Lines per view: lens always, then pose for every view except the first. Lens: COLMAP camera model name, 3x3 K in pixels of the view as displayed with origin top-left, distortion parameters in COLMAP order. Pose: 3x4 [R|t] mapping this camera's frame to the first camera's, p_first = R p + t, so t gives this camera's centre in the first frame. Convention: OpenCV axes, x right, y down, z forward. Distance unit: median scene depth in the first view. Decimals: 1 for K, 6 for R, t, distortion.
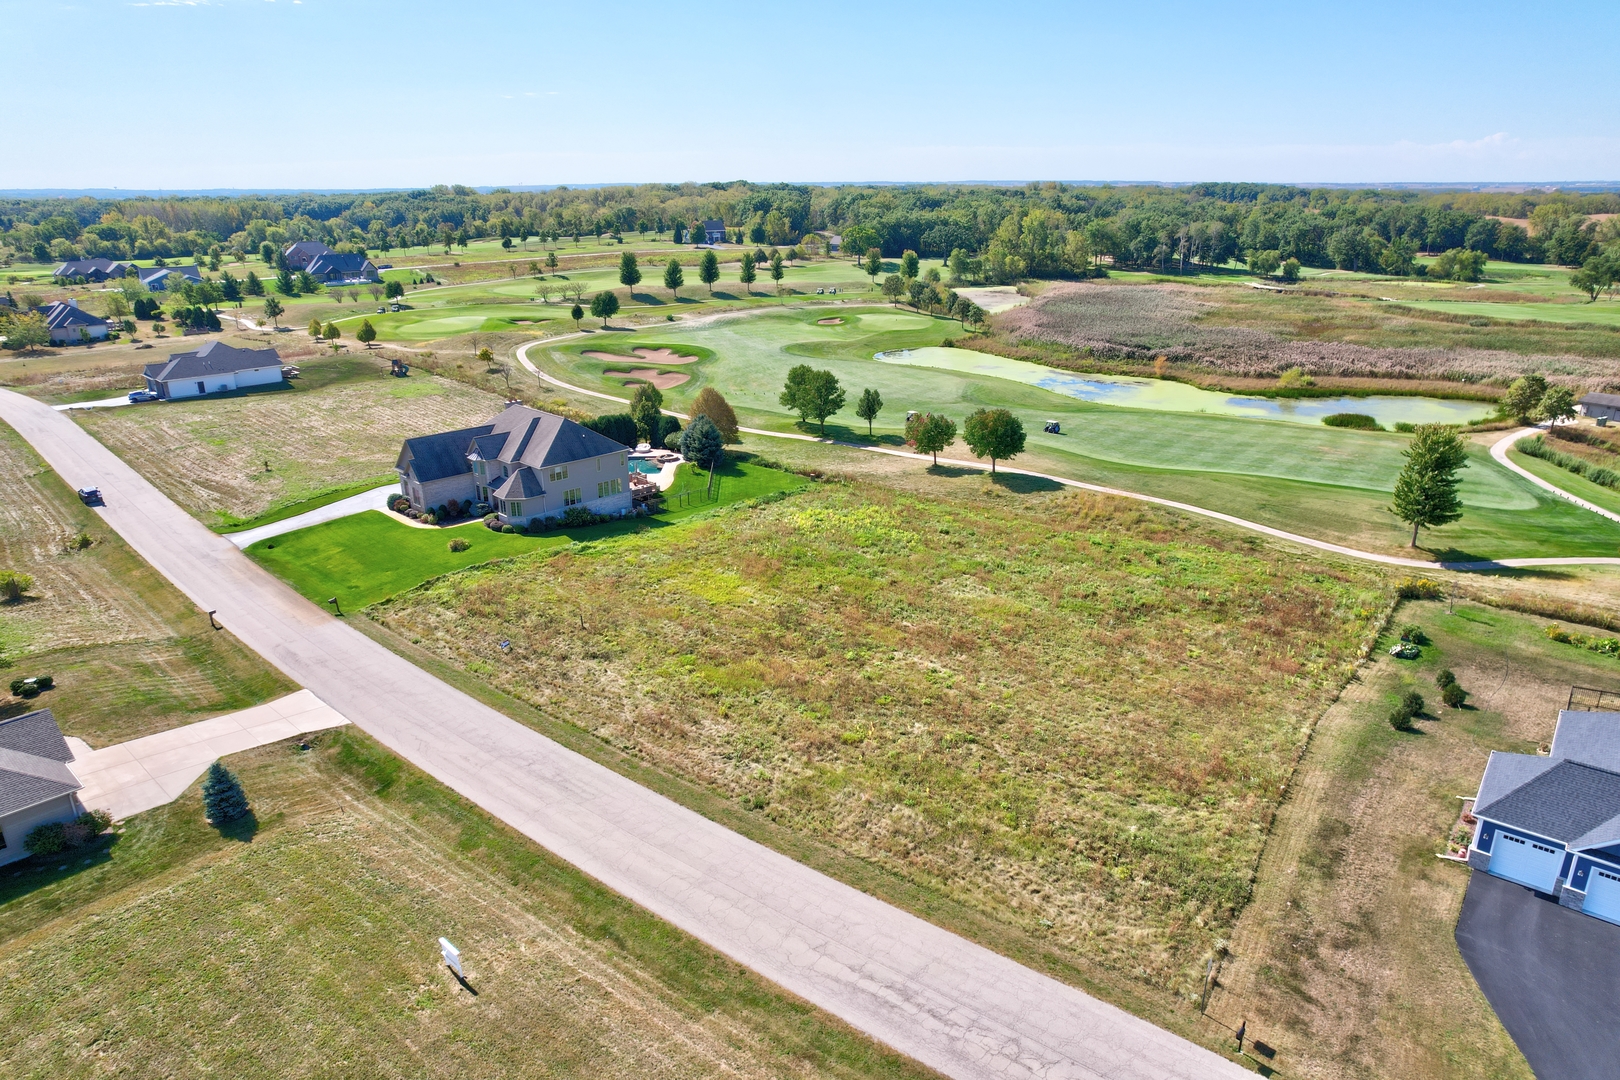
lens RADIAL K [[1036.1, 0, 810.0], [0, 1036.1, 540.0], [0, 0, 1]] dist [-0.072034, 0.065330]
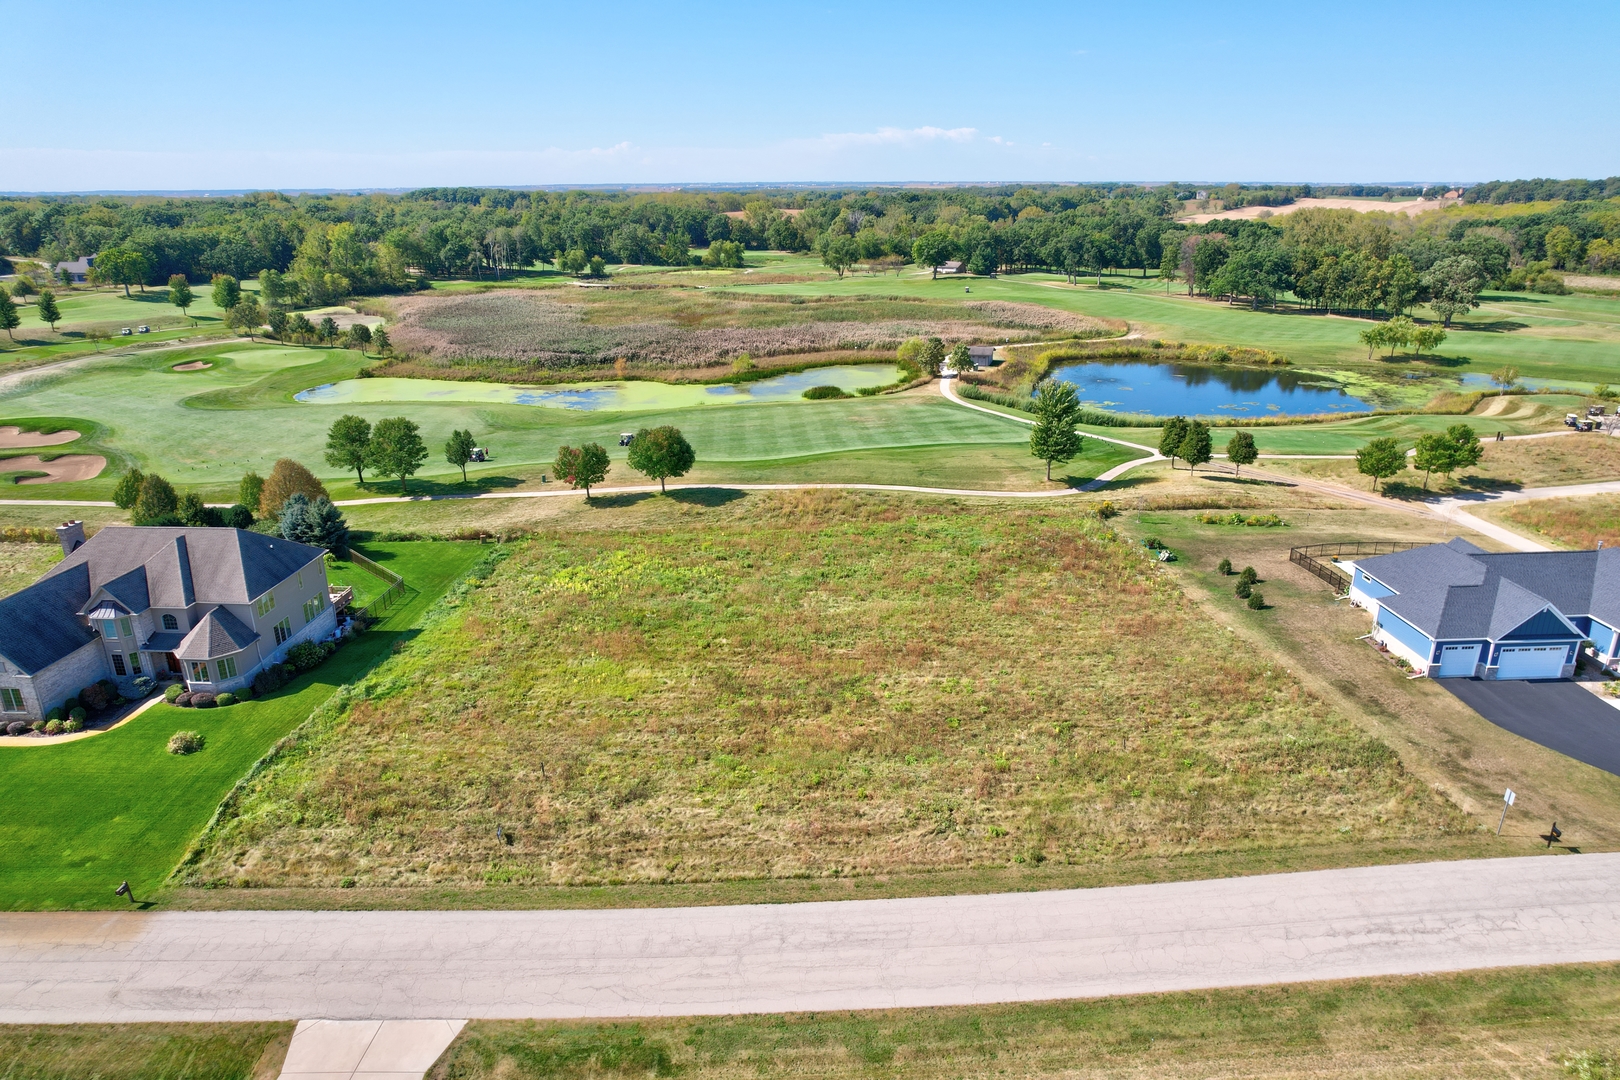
lens RADIAL K [[1036.1, 0, 810.0], [0, 1036.1, 540.0], [0, 0, 1]] dist [-0.072034, 0.065330]
pose [[0.744444, -0.219965, 0.630411, -0.387595], [0.223074, 0.971859, 0.075680, -0.074802], [-0.629318, 0.084289, 0.772564, 0.203432]]
